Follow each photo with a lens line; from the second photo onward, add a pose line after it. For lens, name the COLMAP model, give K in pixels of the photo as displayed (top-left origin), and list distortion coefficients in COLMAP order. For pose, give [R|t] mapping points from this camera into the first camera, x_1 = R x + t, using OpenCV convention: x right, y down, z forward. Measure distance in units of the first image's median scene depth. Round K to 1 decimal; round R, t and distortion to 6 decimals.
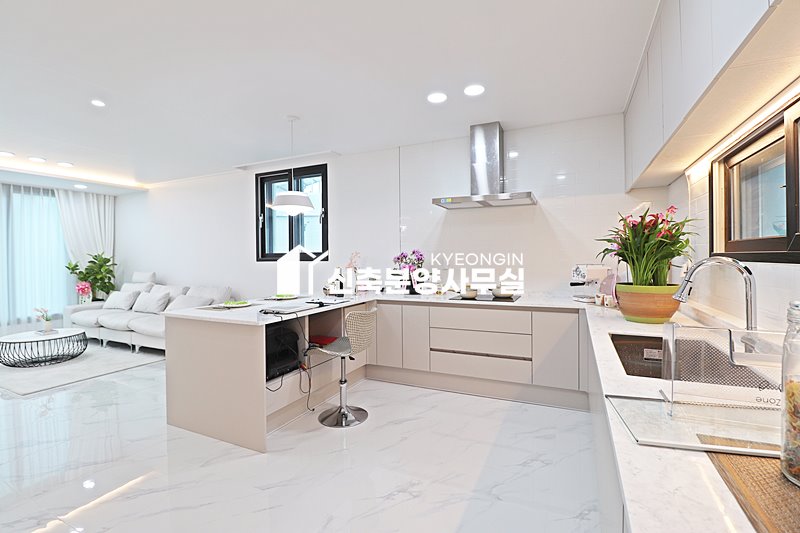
lens RADIAL K [[371.3, 0, 400.4], [0, 371.3, 263.9], [0, 0, 1]] dist [-0.013545, -0.004805]
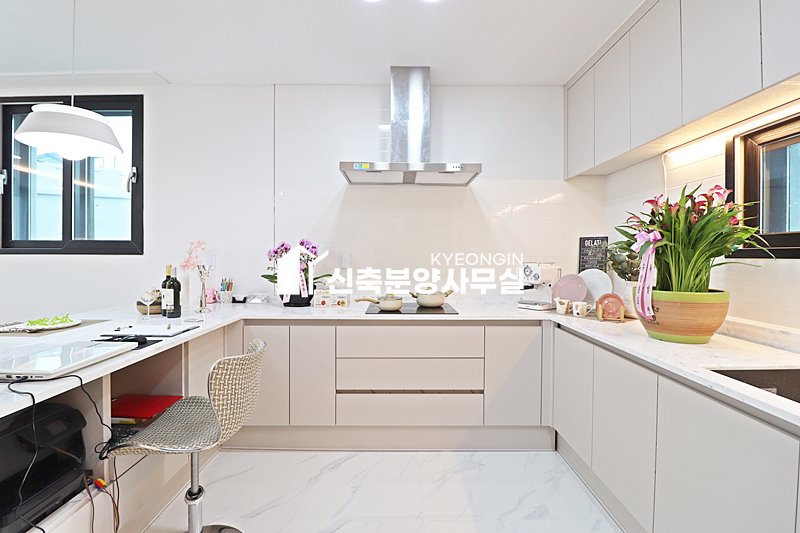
lens RADIAL K [[371.3, 0, 397.2], [0, 371.3, 259.6], [0, 0, 1]] dist [-0.013545, -0.004805]
pose [[0.902149, 0.008703, 0.431337, -0.102479], [-0.006364, 0.999956, -0.006866, 0.001914], [-0.431378, 0.003449, 0.902165, 0.355040]]
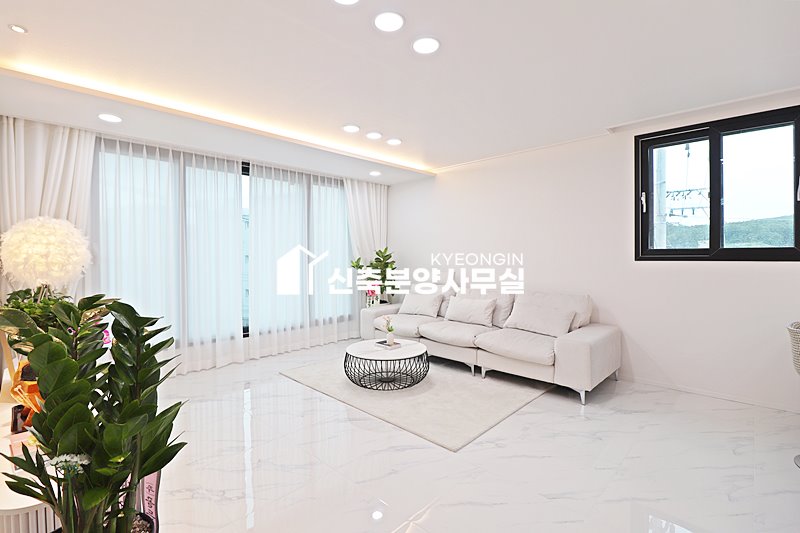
lens RADIAL K [[371.3, 0, 403.8], [0, 371.3, 264.7], [0, 0, 1]] dist [-0.013545, -0.004805]
pose [[0.948106, 0.010402, -0.317784, -0.854020], [-0.005498, 0.999852, 0.016324, -0.011057], [0.317907, -0.013729, 0.948022, 0.281097]]
